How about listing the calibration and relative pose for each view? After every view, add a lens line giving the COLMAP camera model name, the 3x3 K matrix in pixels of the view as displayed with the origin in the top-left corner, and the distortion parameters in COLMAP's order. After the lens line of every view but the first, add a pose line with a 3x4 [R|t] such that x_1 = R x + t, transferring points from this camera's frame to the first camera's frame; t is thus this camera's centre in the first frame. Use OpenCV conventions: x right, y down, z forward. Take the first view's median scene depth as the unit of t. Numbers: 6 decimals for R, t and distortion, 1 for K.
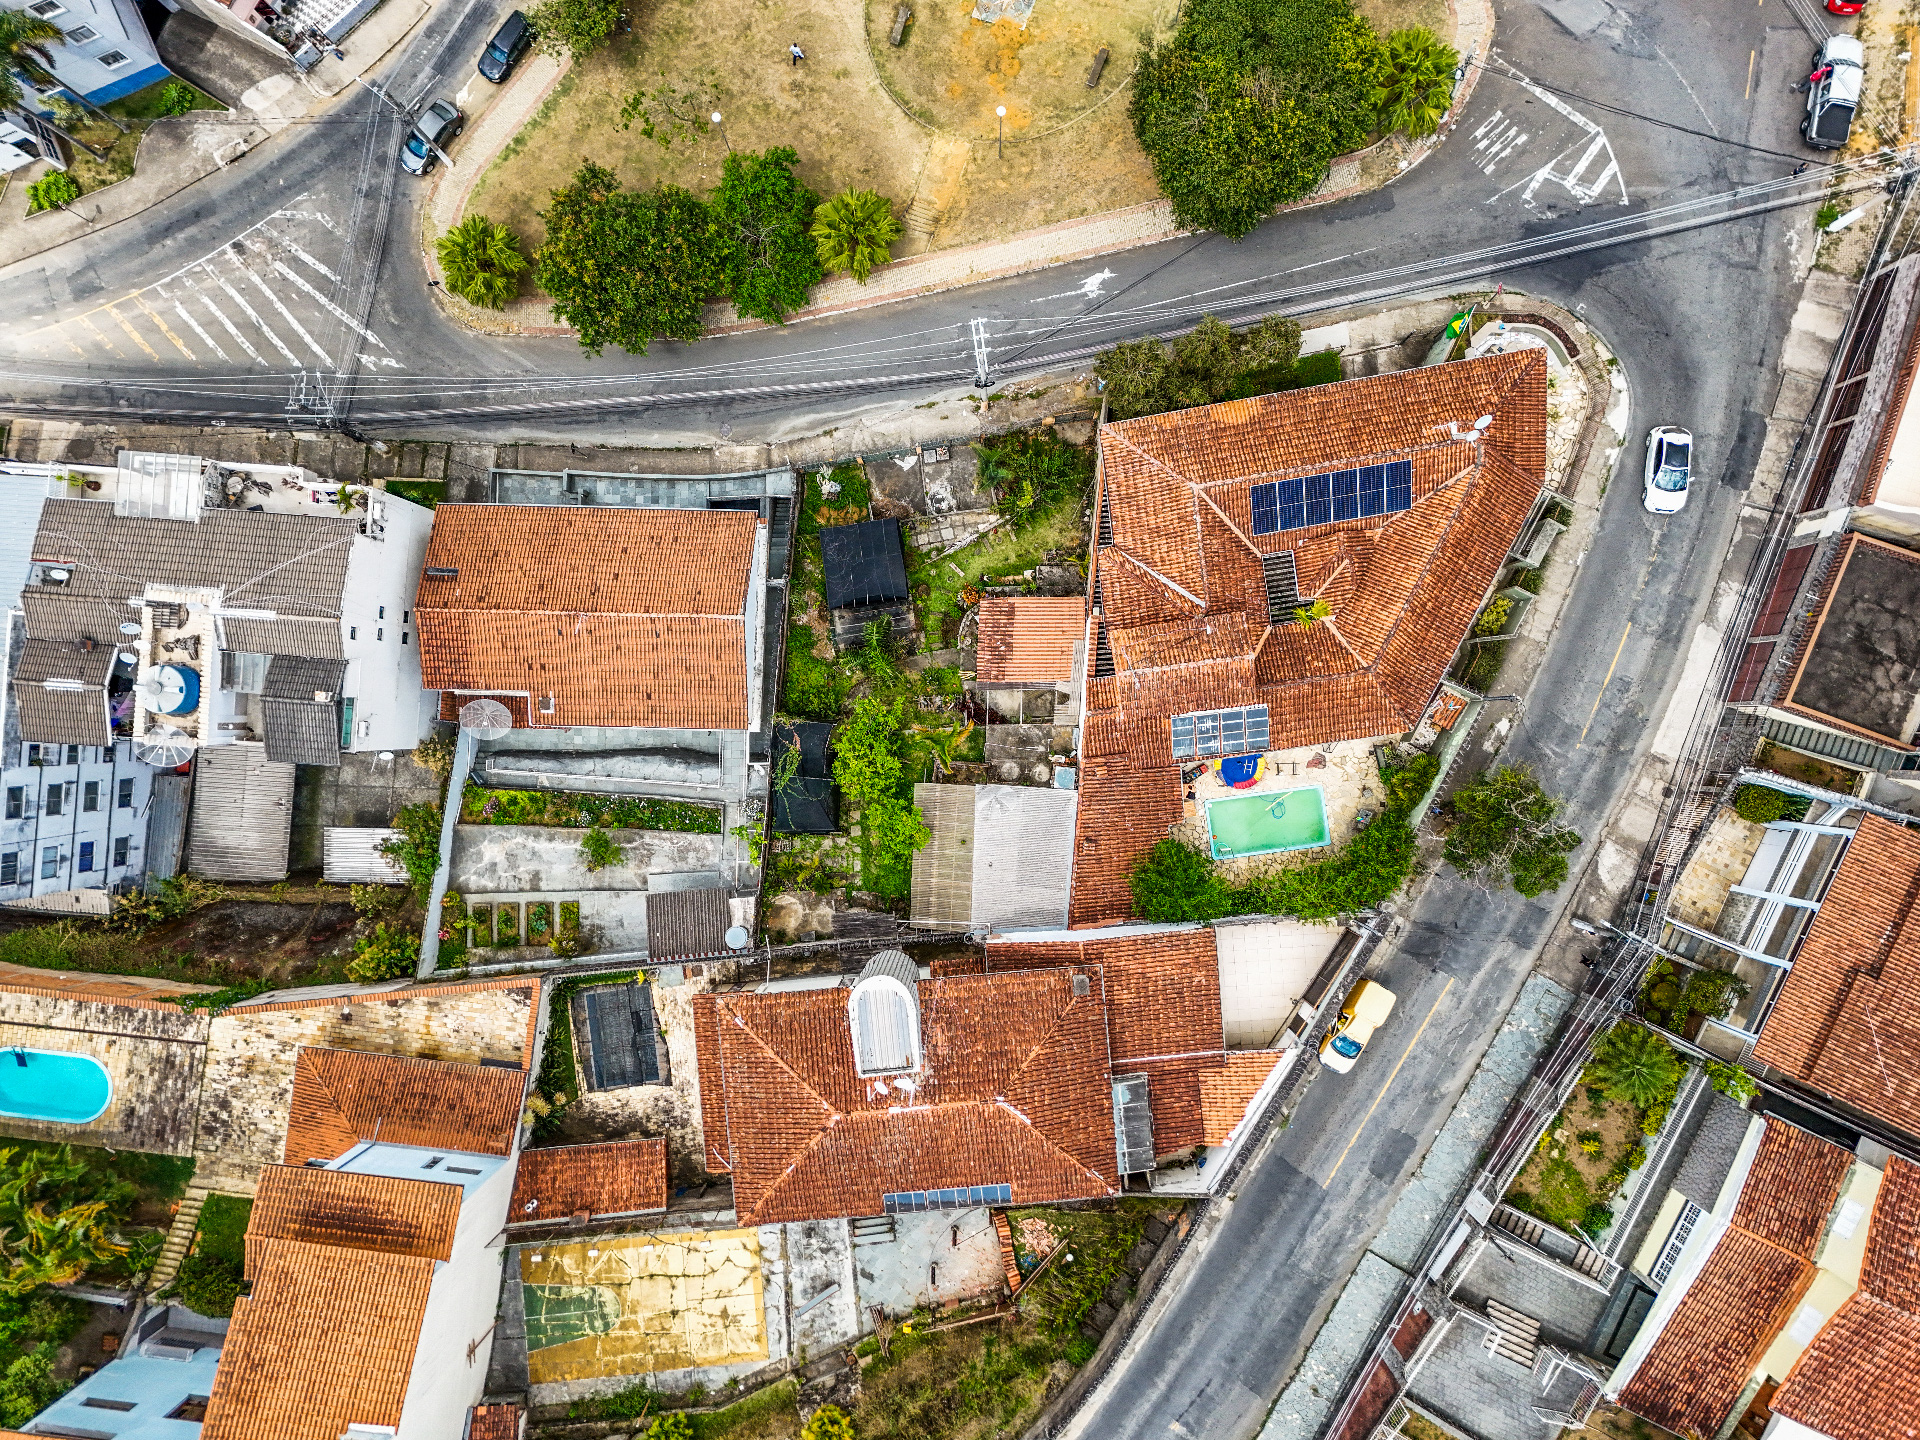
lens RADIAL K [[1410.6, 0, 960.2], [0, 1410.6, 726.9], [0, 0, 1]] dist [0.074412, -0.069851]
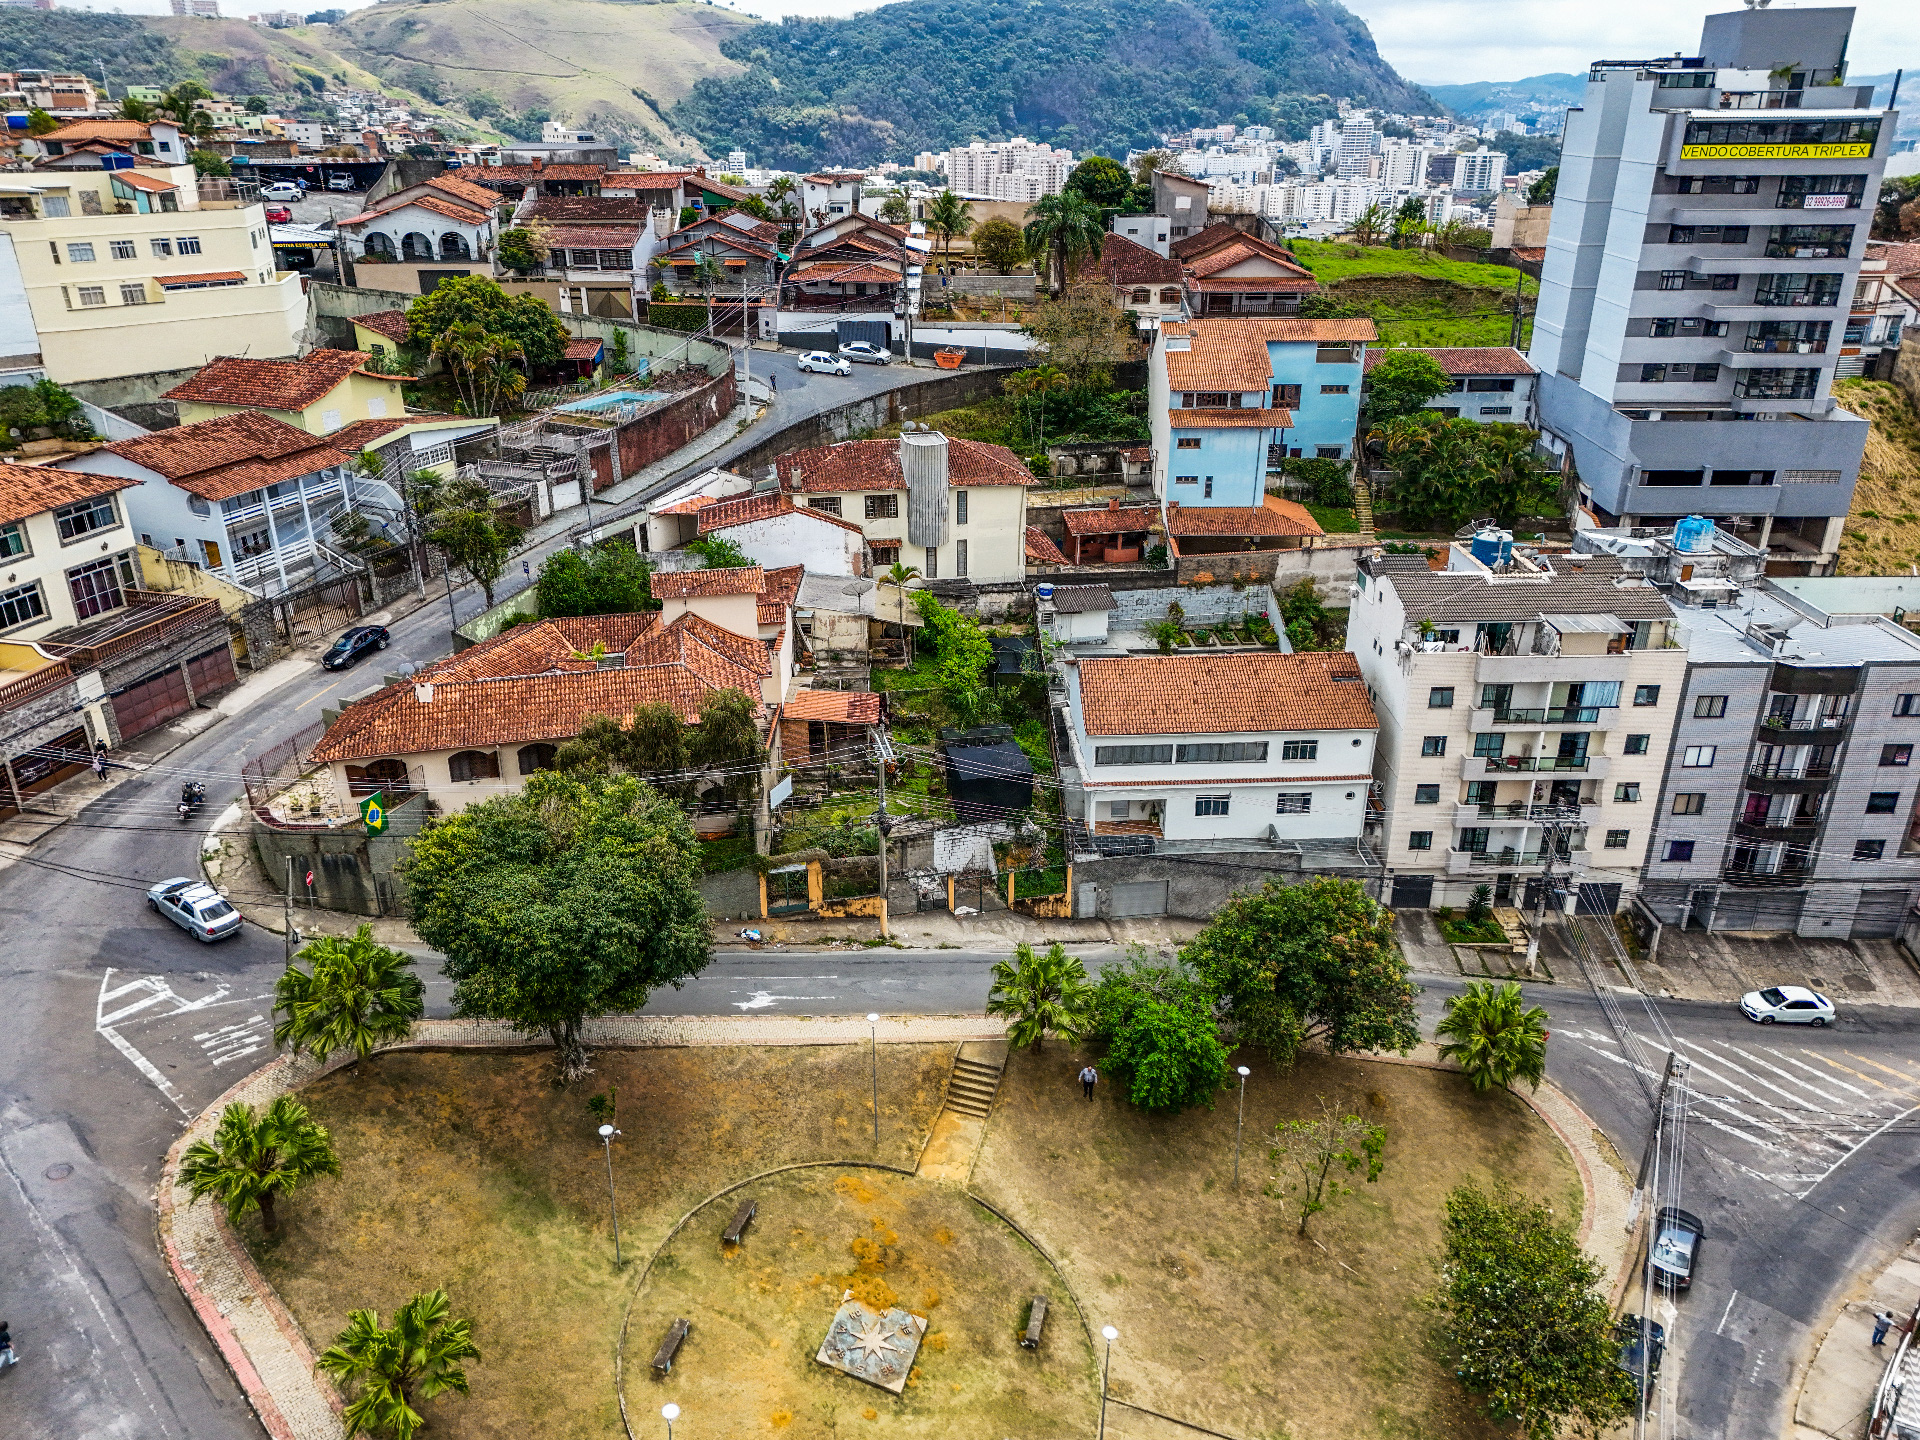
lens RADIAL K [[1410.6, 0, 959.0], [0, 1410.6, 718.5], [0, 0, 1]] dist [0.074412, -0.069851]
pose [[-0.996174, 0.053494, -0.069110, 0.027380], [-0.084752, -0.398337, 0.913315, -1.122915], [0.021328, 0.915678, 0.401347, 0.556011]]
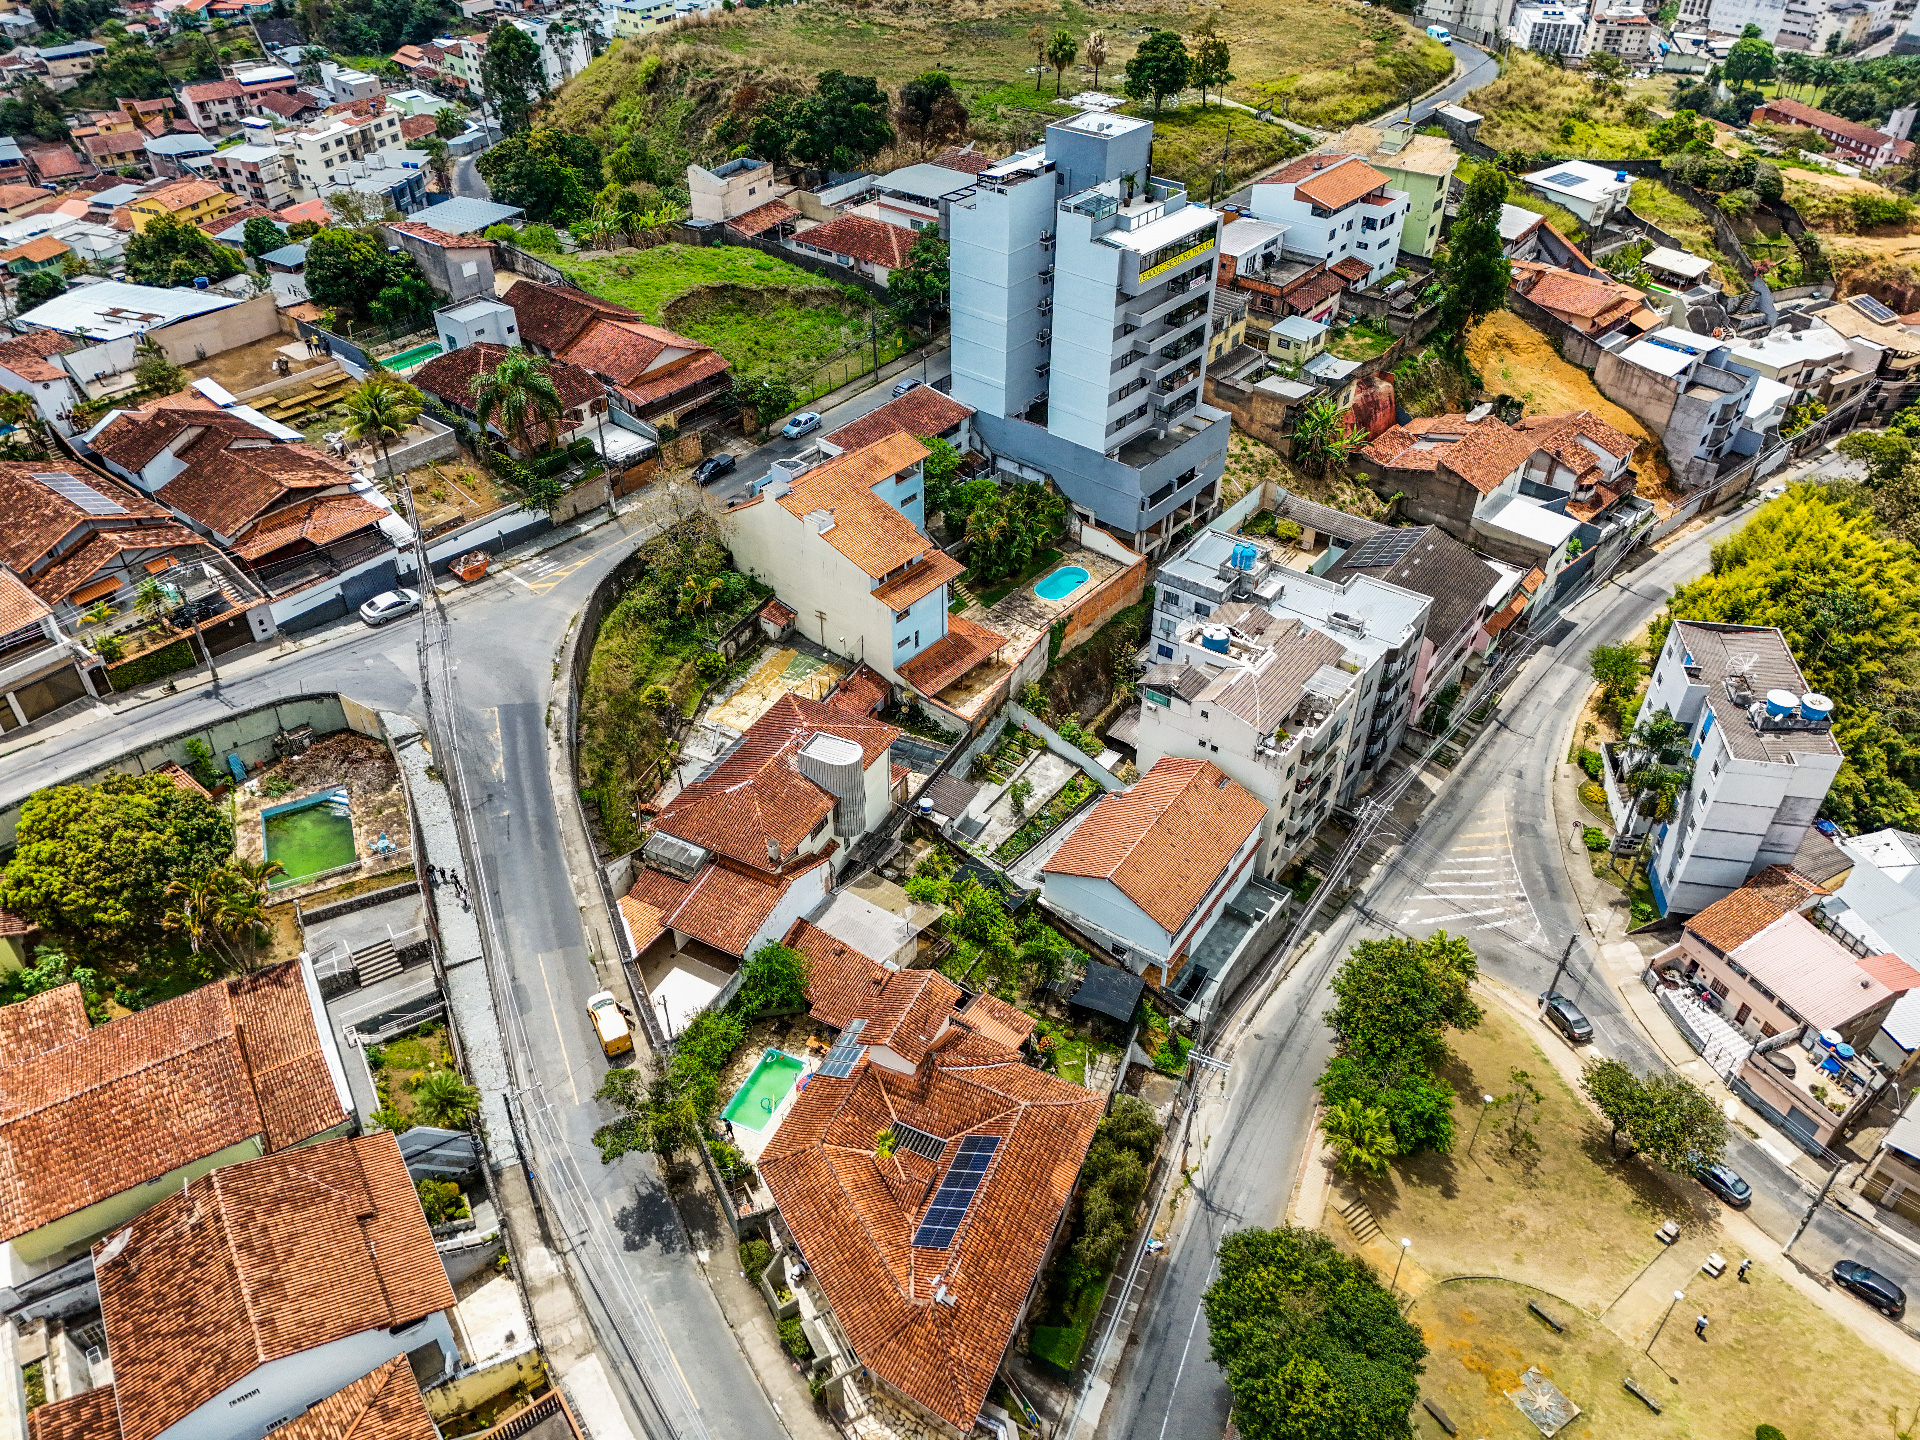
lens RADIAL K [[1410.6, 0, 958.5], [0, 1410.6, 717.8], [0, 0, 1]] dist [0.074412, -0.069851]
pose [[-0.539822, 0.527497, -0.656003, 0.766836], [-0.841717, -0.328739, 0.428304, -0.498826], [0.010275, 0.783376, 0.621463, -0.028383]]
